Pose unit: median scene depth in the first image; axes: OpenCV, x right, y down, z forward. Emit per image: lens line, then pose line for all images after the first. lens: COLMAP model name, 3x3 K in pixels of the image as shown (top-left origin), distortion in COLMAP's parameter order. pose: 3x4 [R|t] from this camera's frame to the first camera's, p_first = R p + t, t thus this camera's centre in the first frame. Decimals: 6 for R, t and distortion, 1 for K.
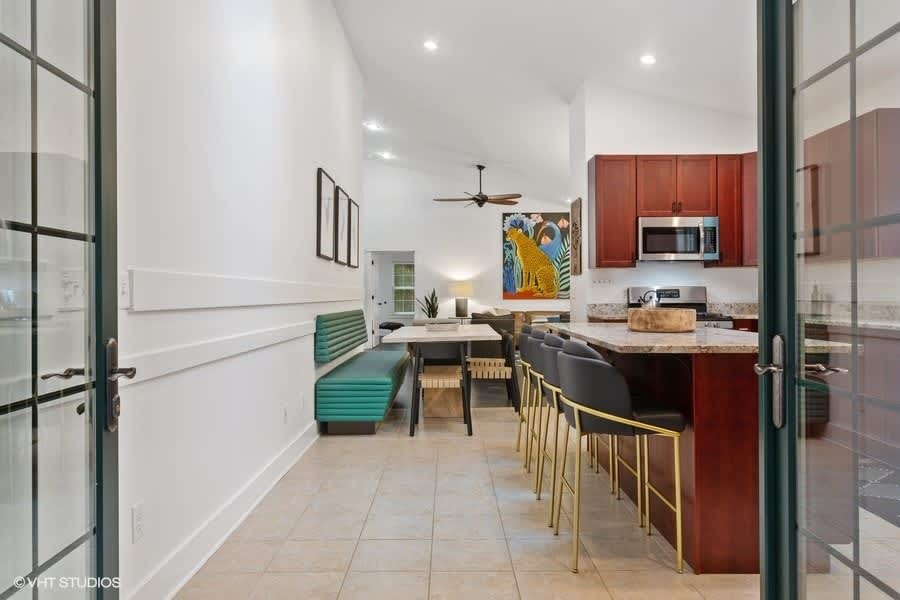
lens RADIAL K [[623.9, 0, 443.9], [0, 623.9, 297.1], [0, 0, 1]] dist [-0.005379, 0.011767]
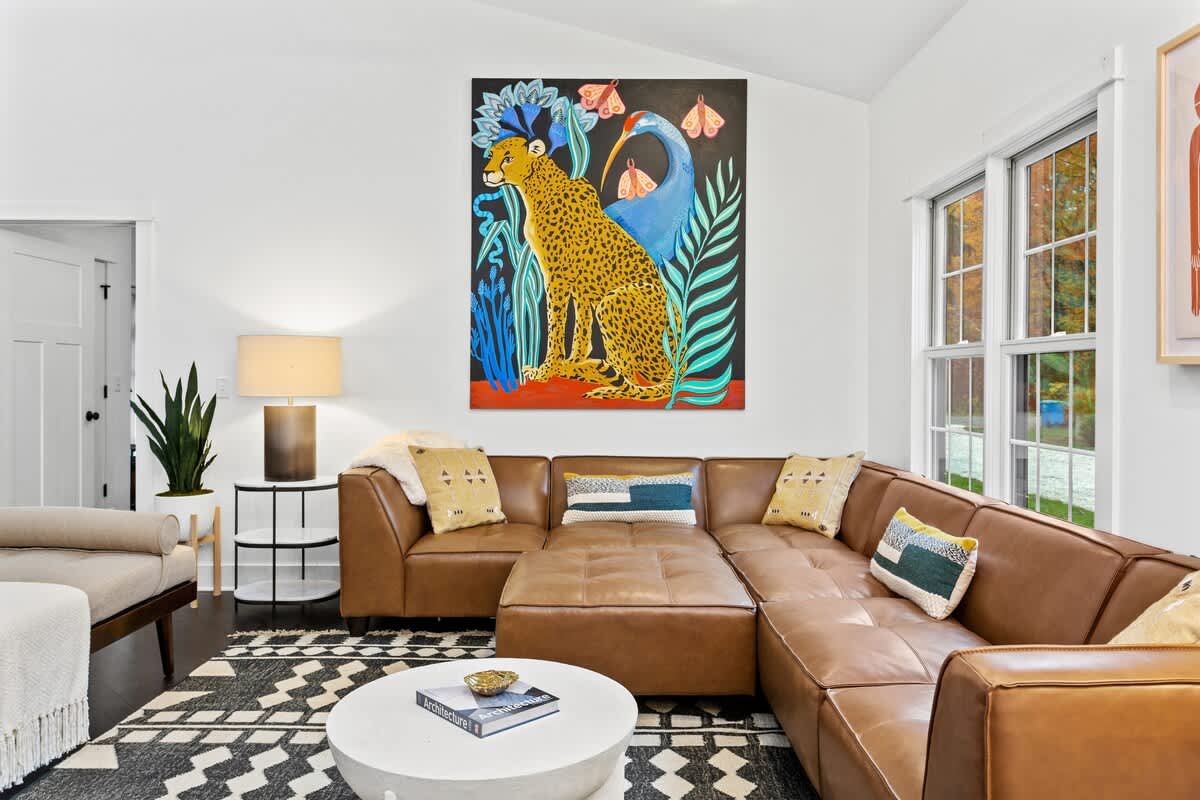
lens RADIAL K [[831.9, 0, 591.7], [0, 831.9, 378.1], [0, 0, 1]] dist [-0.005379, 0.011767]
pose [[0.999894, 0.009344, 0.011165, 0.141921], [-0.009353, 0.999956, 0.000694, -0.009815], [-0.011158, -0.000799, 0.999937, 0.650740]]
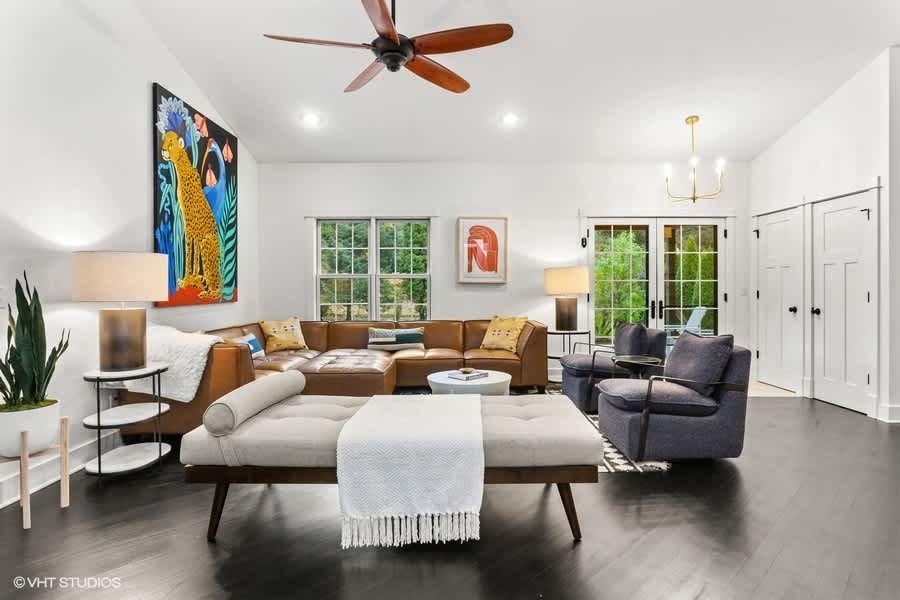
lens RADIAL K [[506.1, 0, 451.4], [0, 506.1, 291.1], [0, 0, 1]] dist [-0.001271, 0.000166]
pose [[0.004189, -0.000384, 0.999991, -0.218147], [0.003767, 0.999993, 0.000368, -0.005614], [-0.999984, 0.003766, 0.004190, 0.817215]]
